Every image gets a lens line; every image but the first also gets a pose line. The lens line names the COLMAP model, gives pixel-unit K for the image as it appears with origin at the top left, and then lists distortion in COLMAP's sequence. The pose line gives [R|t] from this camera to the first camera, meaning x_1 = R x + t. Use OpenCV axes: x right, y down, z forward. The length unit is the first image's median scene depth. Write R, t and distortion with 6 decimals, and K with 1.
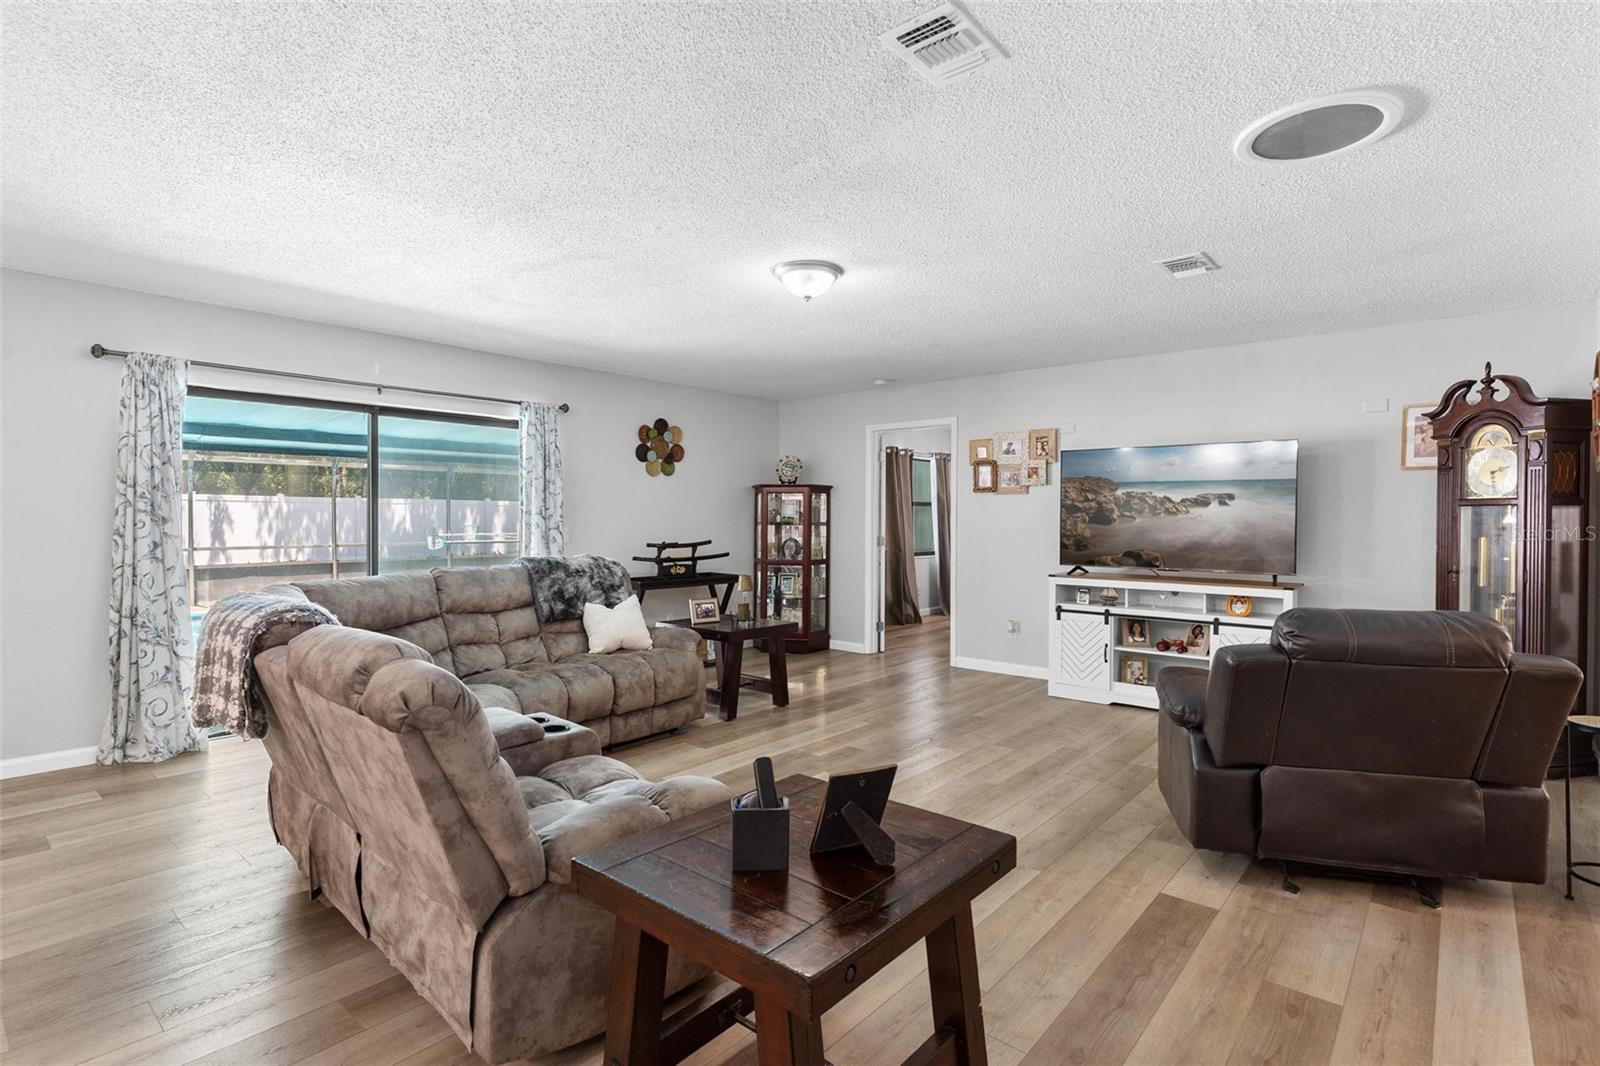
lens RADIAL K [[776.3, 0, 797.8], [0, 776.3, 508.0], [0, 0, 1]] dist [-0.000857, -0.000164]
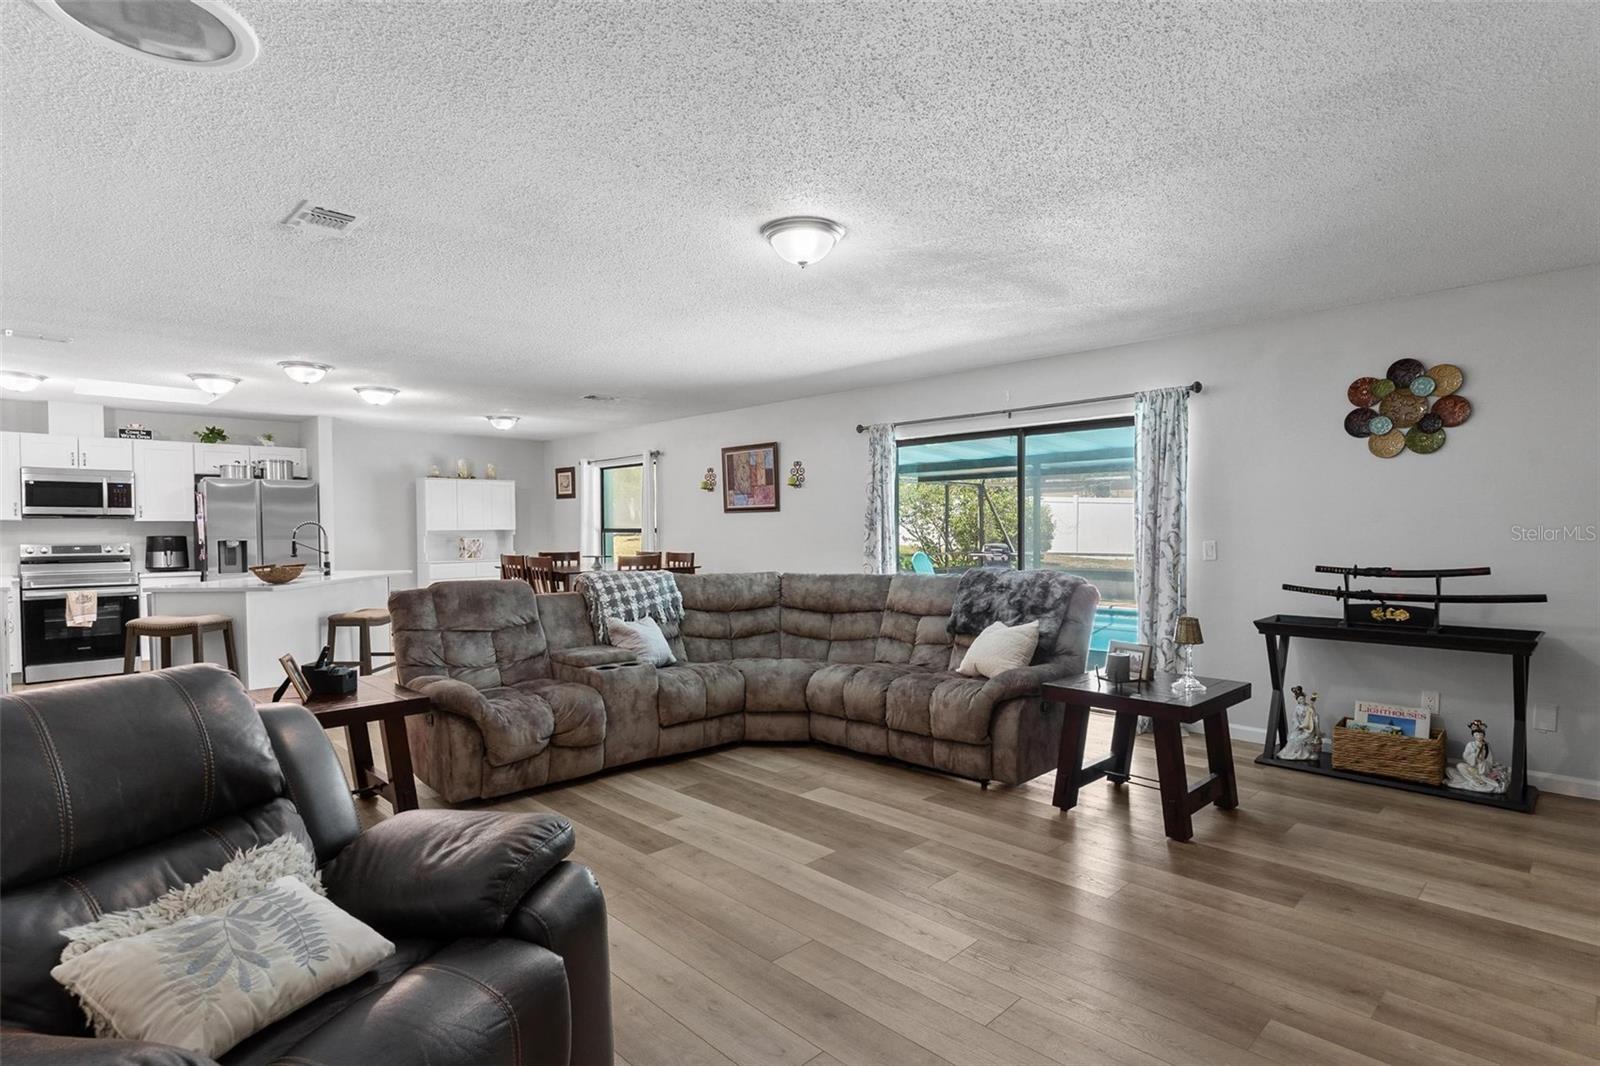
lens RADIAL K [[811.2, 0, 795.9], [0, 811.2, 541.4], [0, 0, 1]] dist [-0.000943, -0.000548]
pose [[-0.085894, 0.012061, -0.996231, 0.695877], [0.018655, 0.999771, 0.010496, 0.013199], [0.996130, -0.017683, -0.086099, 0.842960]]
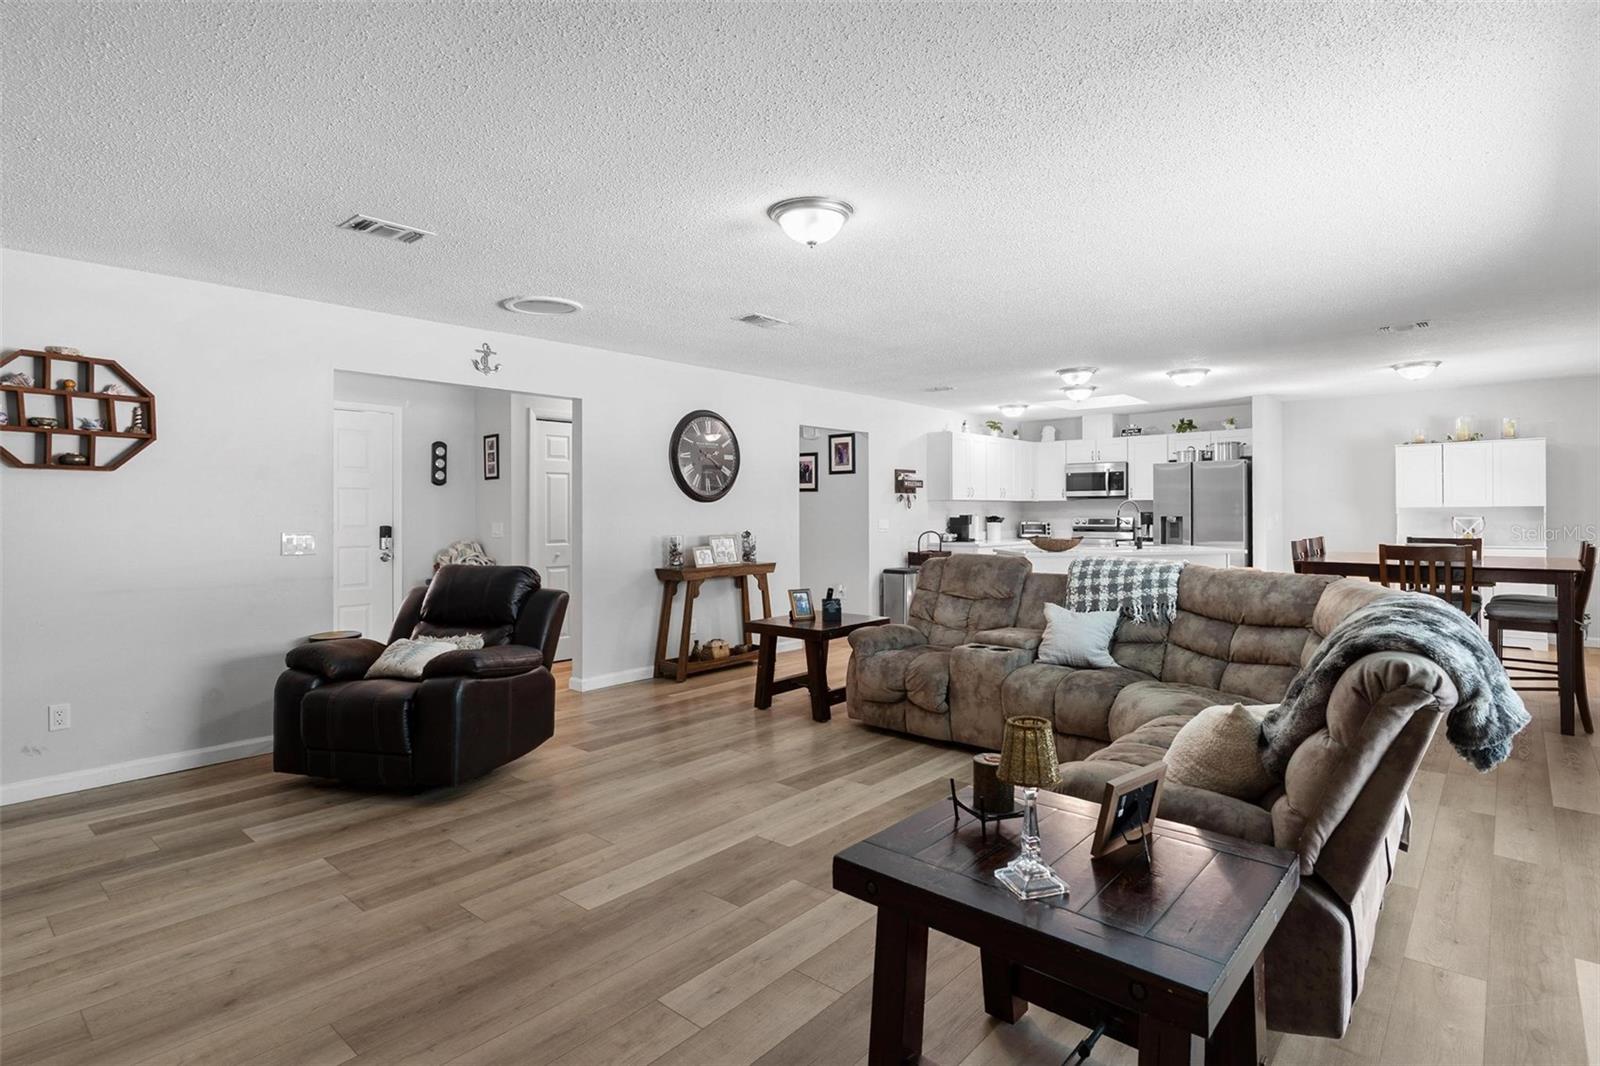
lens RADIAL K [[797.1, 0, 801.1], [0, 797.1, 517.8], [0, 0, 1]] dist [-0.000260, 0.000033]
pose [[-0.999943, 0.002804, 0.010268, 0.011808], [0.002753, 0.999984, -0.005031, 0.017986], [-0.010282, -0.005002, -0.999935, 1.447972]]
